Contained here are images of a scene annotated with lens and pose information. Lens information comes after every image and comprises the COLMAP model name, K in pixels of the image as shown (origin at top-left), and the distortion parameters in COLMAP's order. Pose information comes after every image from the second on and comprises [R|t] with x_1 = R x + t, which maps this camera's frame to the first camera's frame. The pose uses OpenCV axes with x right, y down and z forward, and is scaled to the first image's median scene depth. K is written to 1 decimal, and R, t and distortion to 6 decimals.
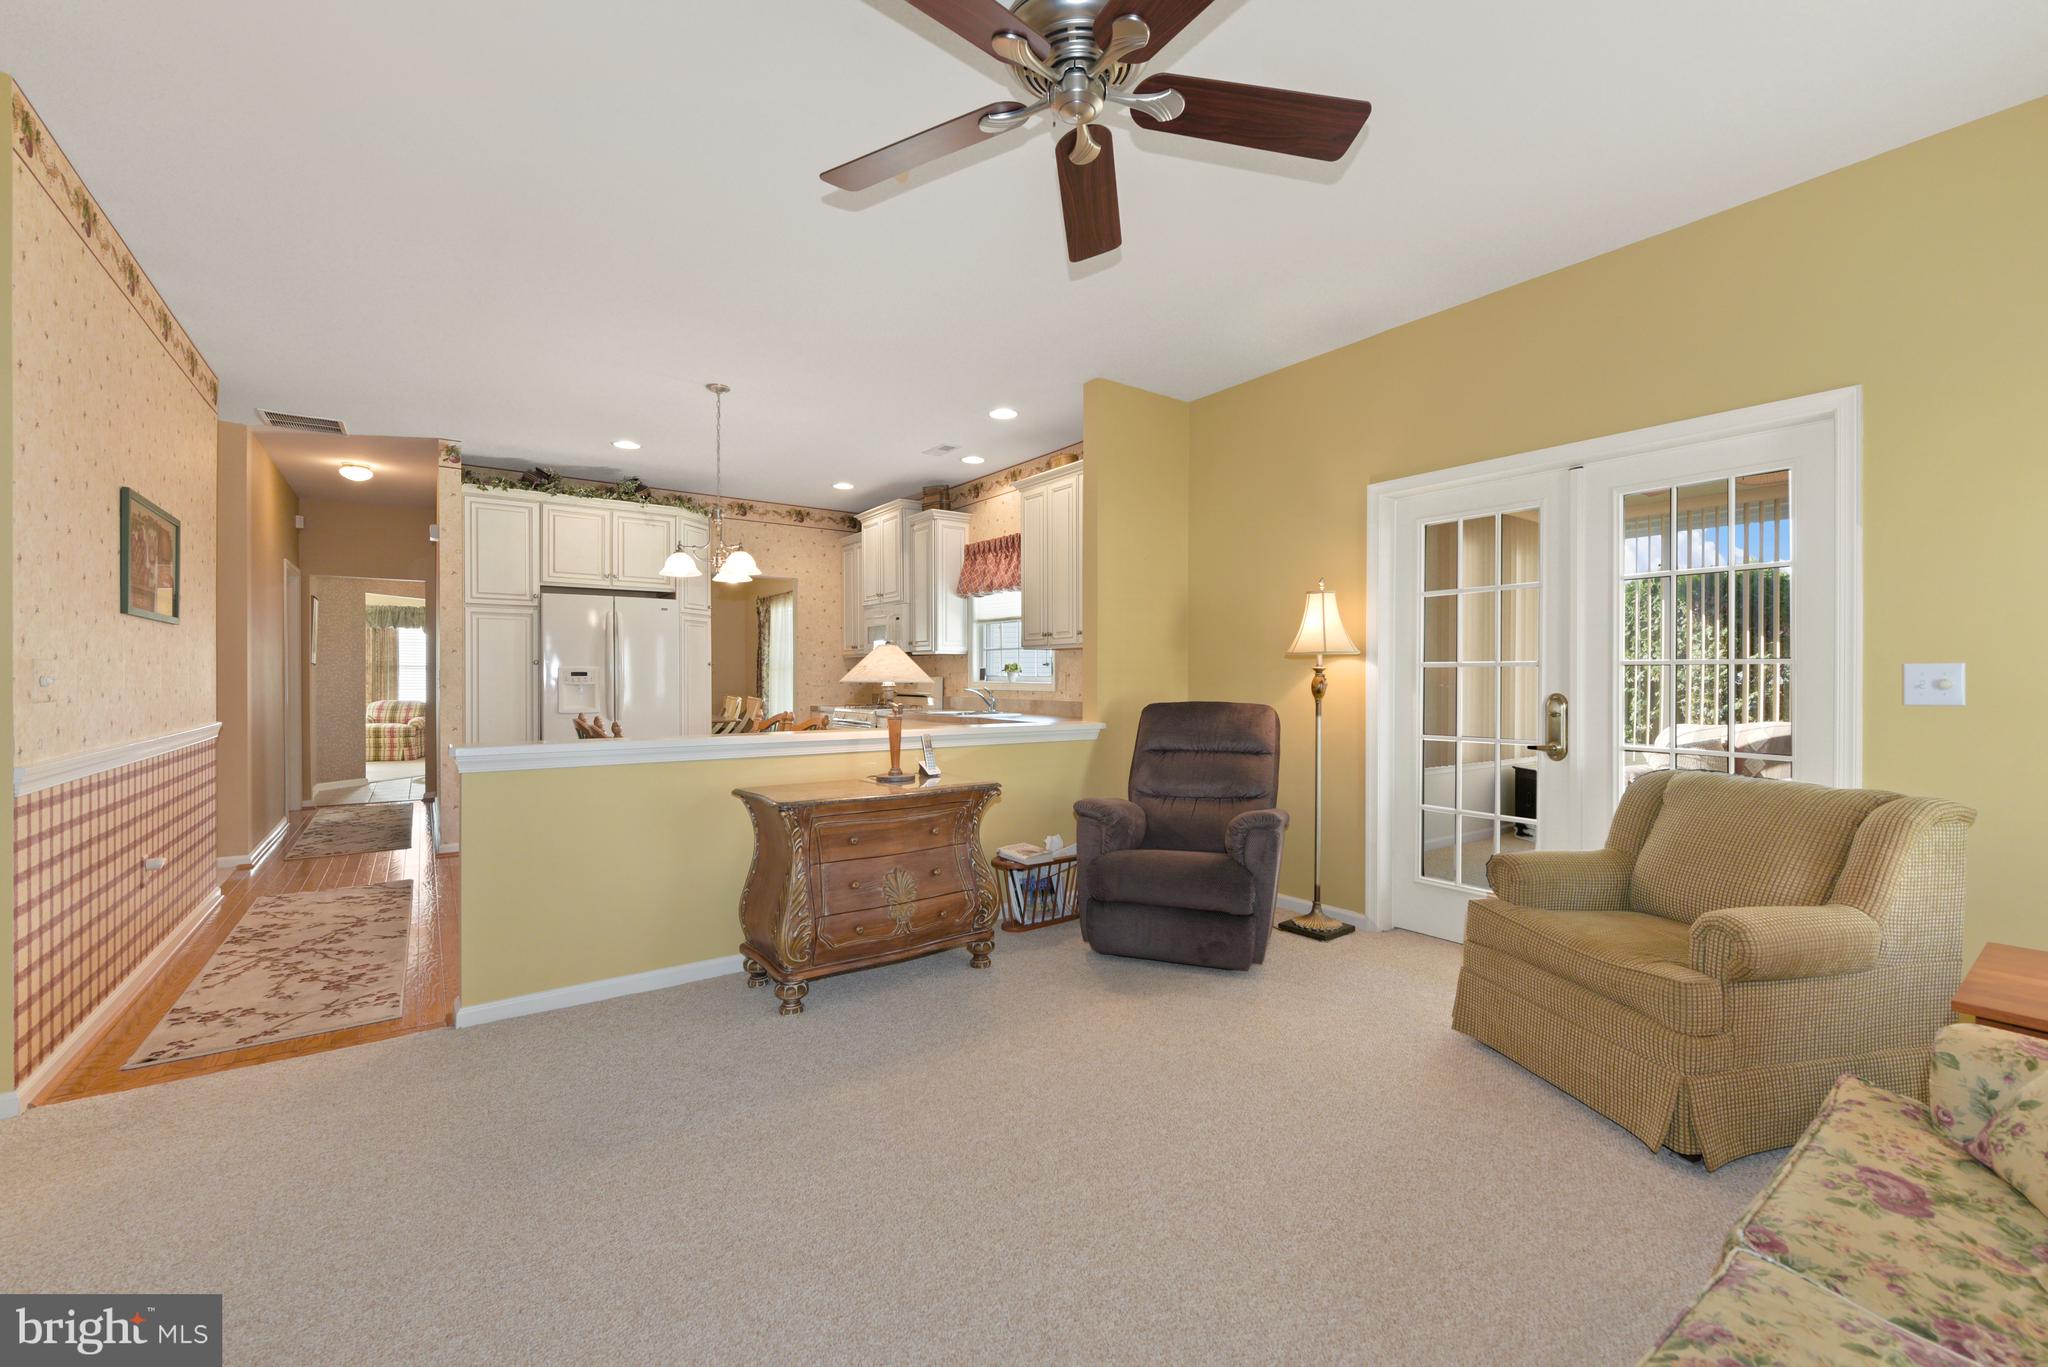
lens RADIAL K [[846.6, 0, 1023.6], [0, 846.6, 682.5], [0, 0, 1]] dist [0.001080, -0.001973]
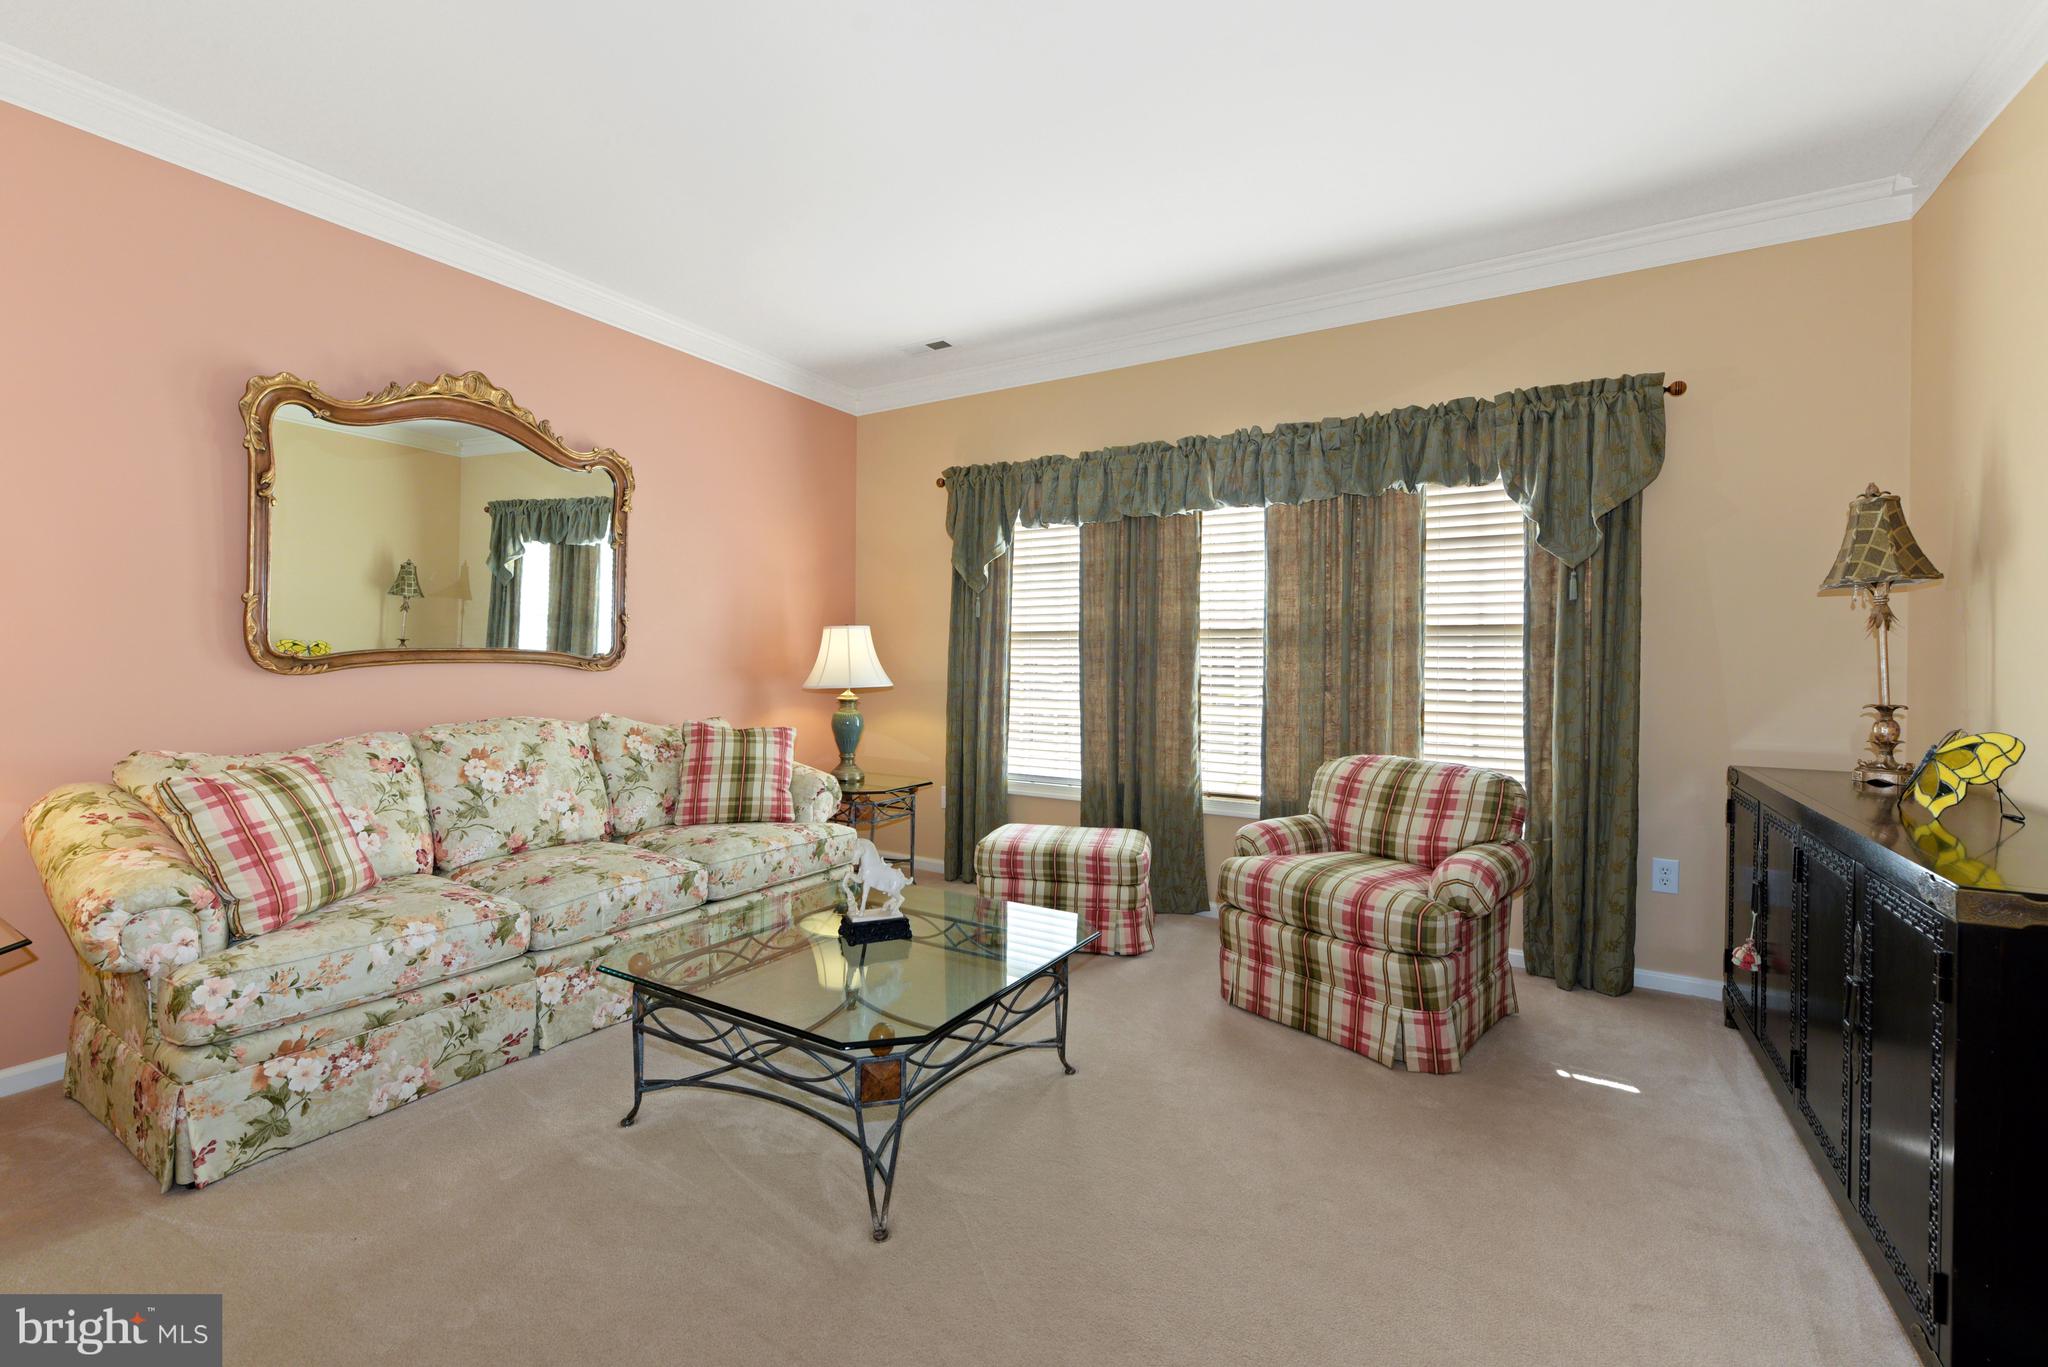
lens RADIAL K [[846.6, 0, 1034.3], [0, 846.6, 666.4], [0, 0, 1]] dist [0.001080, -0.001973]
pose [[0.402561, 0.004049, -0.915384, -0.566583], [-0.008346, 0.999965, 0.000753, -0.006748], [0.915355, 0.007336, 0.402581, 0.815781]]
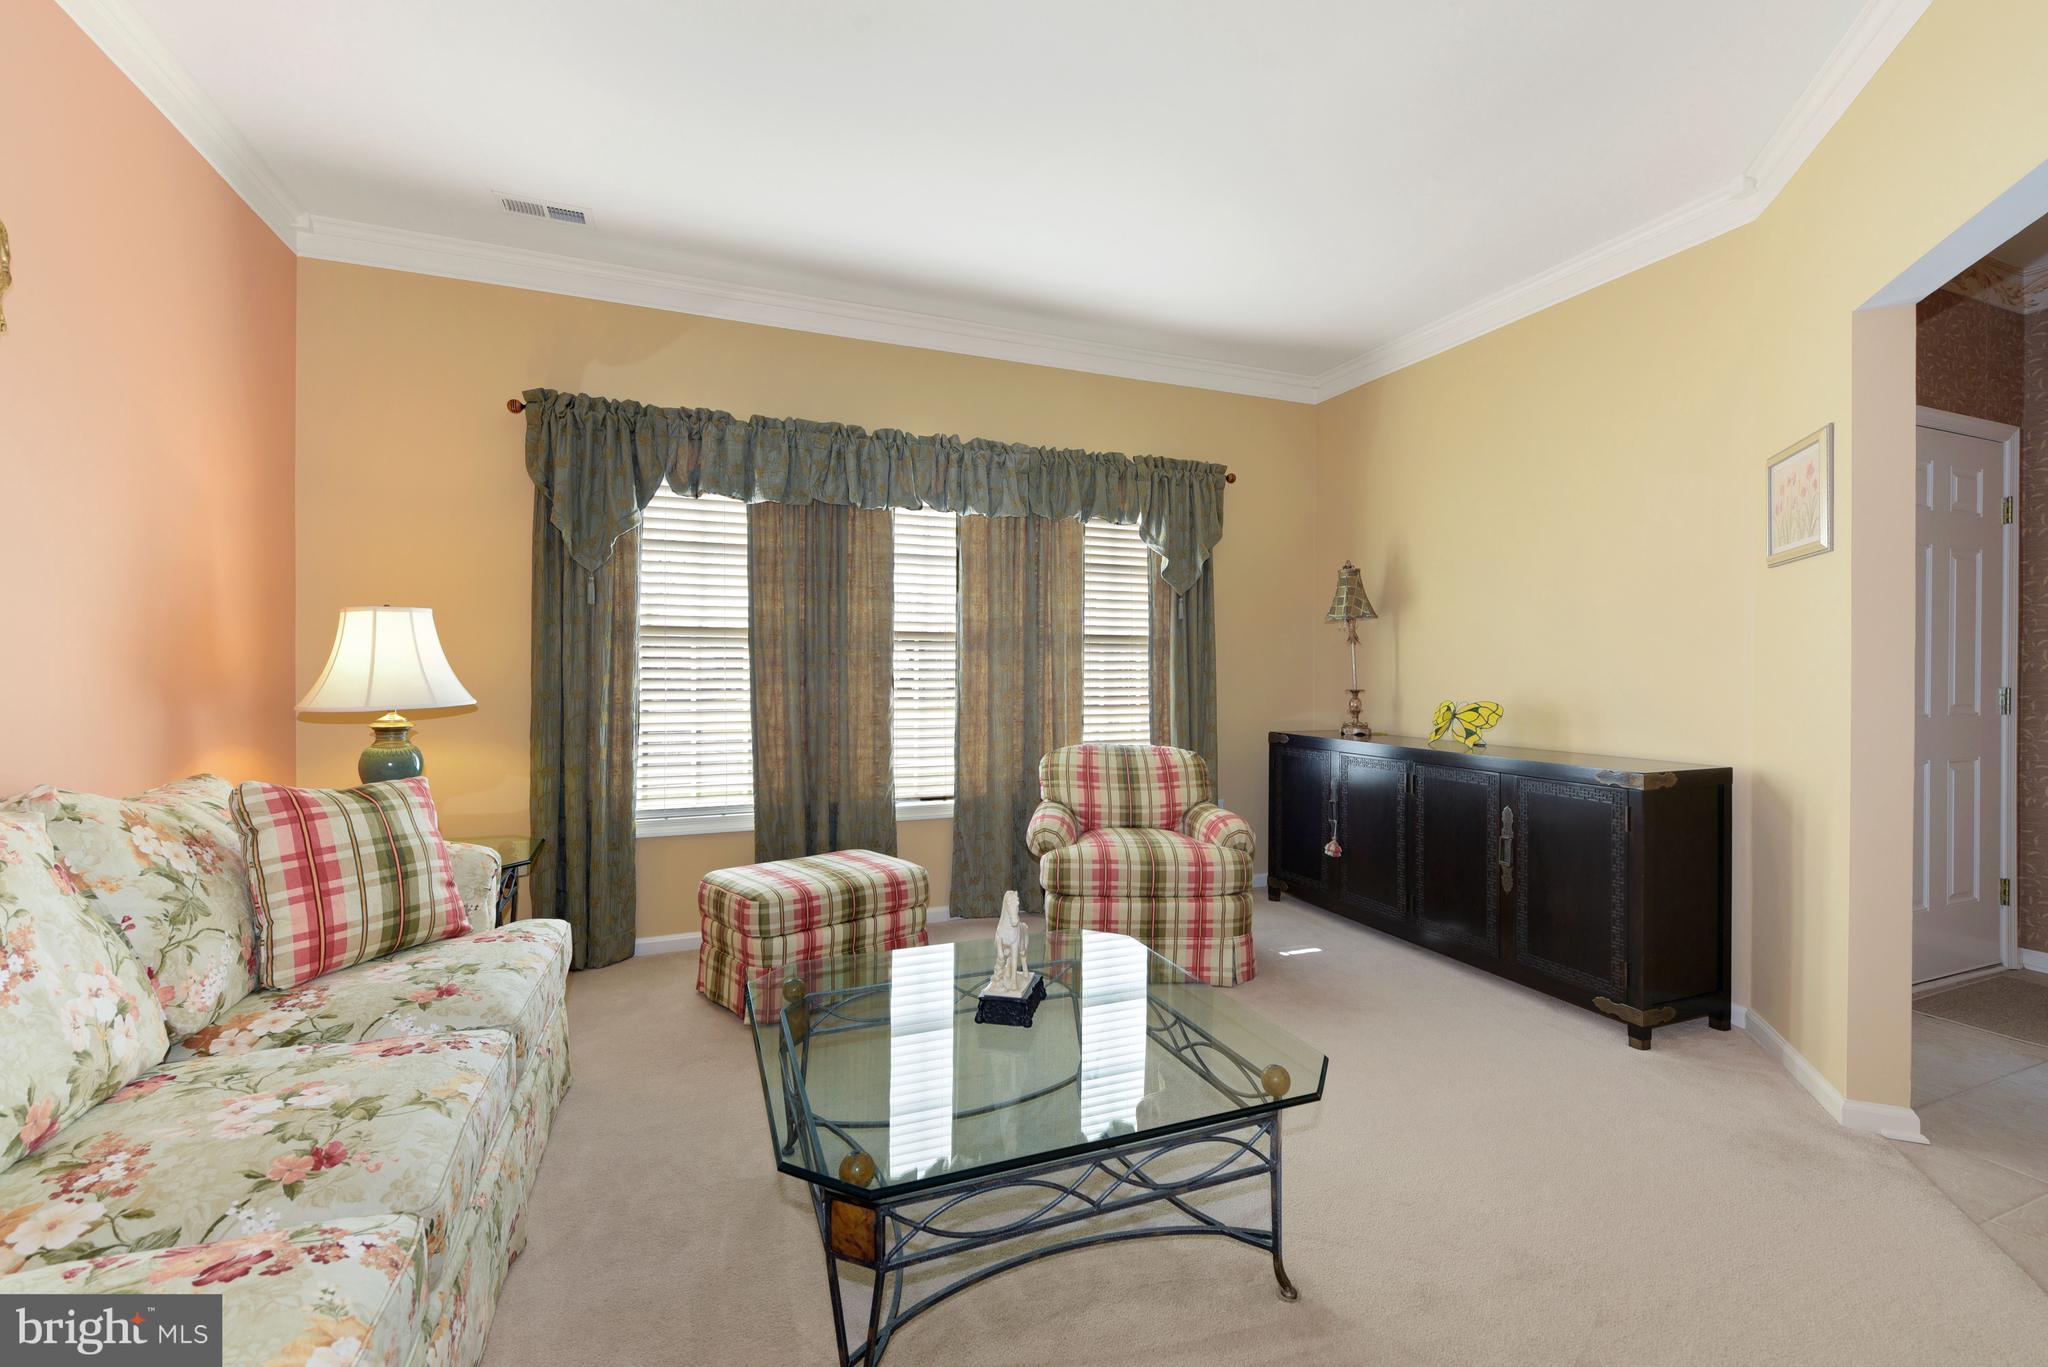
lens RADIAL K [[846.6, 0, 1011.7], [0, 846.6, 670.4], [0, 0, 1]] dist [0.001080, -0.001973]
pose [[0.969288, 0.001015, -0.245927, -0.721202], [-0.001081, 0.999999, -0.000136, -0.006709], [0.245927, 0.000398, 0.969288, 0.710058]]
